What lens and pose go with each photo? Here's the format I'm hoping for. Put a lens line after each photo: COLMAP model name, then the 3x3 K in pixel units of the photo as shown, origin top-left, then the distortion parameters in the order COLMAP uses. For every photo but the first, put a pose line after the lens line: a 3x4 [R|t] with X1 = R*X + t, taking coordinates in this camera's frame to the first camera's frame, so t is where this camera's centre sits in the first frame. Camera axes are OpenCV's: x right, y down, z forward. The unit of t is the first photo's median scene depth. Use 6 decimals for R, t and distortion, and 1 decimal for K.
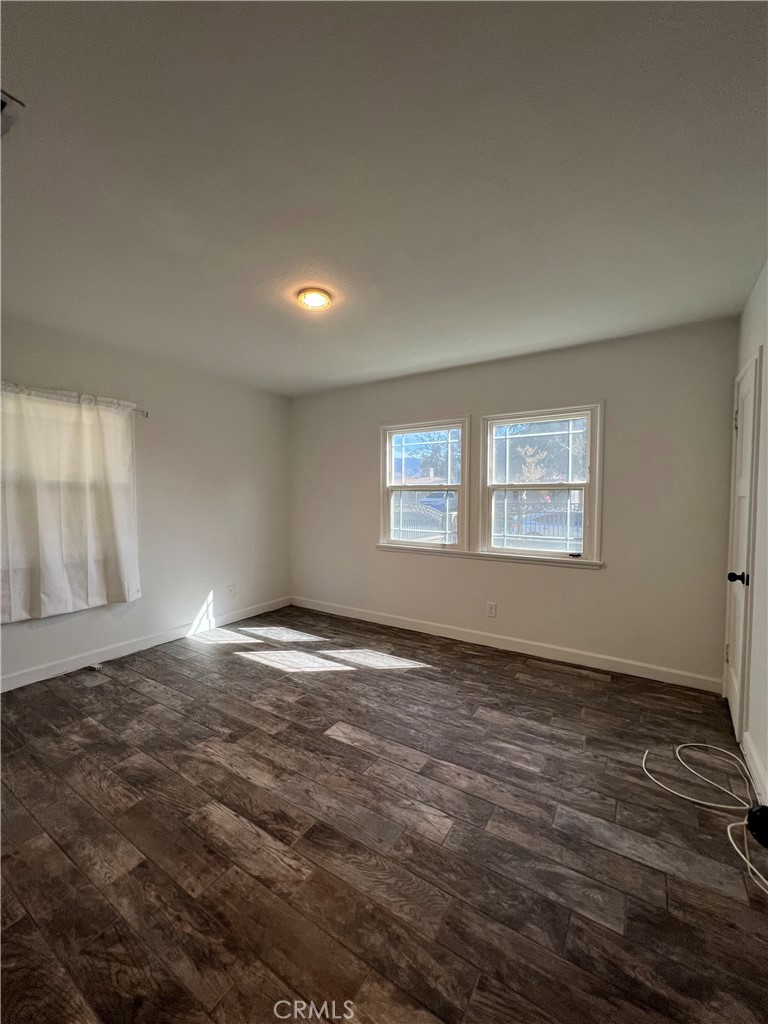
lens RADIAL K [[412.8, 0, 385.6], [0, 412.8, 509.8], [0, 0, 1]] dist [-0.001769, -0.000044]
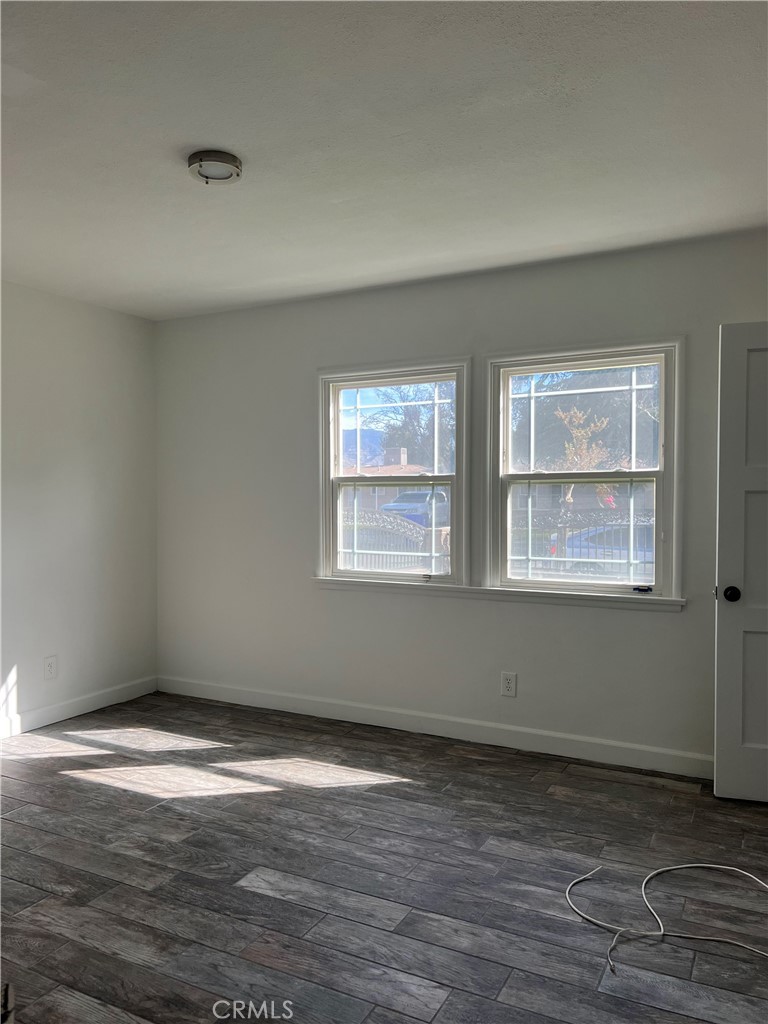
lens RADIAL K [[771.8, 0, 384.0], [0, 771.8, 512.0], [0, 0, 1]] dist [0.078256, -0.089701]
pose [[0.996363, -0.005712, 0.085017, -0.022883], [0.007202, 0.999826, -0.017228, 0.016019], [-0.084904, 0.017778, 0.996231, -0.142641]]
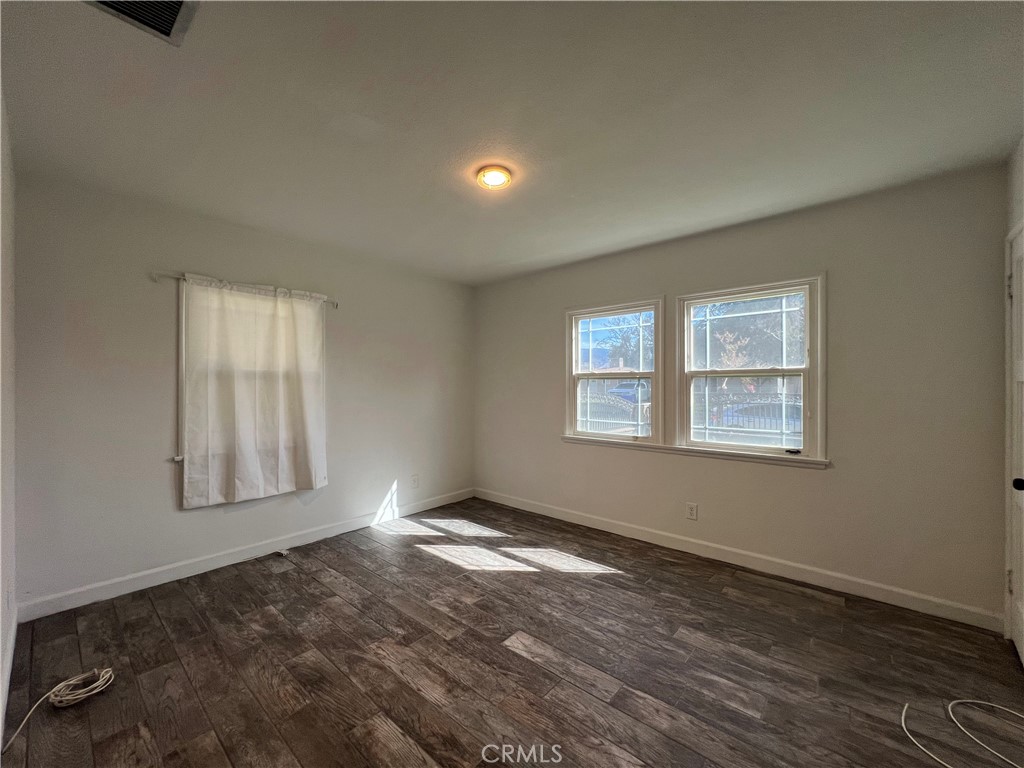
lens RADIAL K [[412.8, 0, 512.4], [0, 412.8, 385.2], [0, 0, 1]] dist [-0.001462, 0.000088]
pose [[0.989114, -0.003674, -0.147107, 0.007291], [-0.001890, 0.999289, -0.037666, 0.006250], [0.147141, 0.037534, 0.988403, 0.071148]]
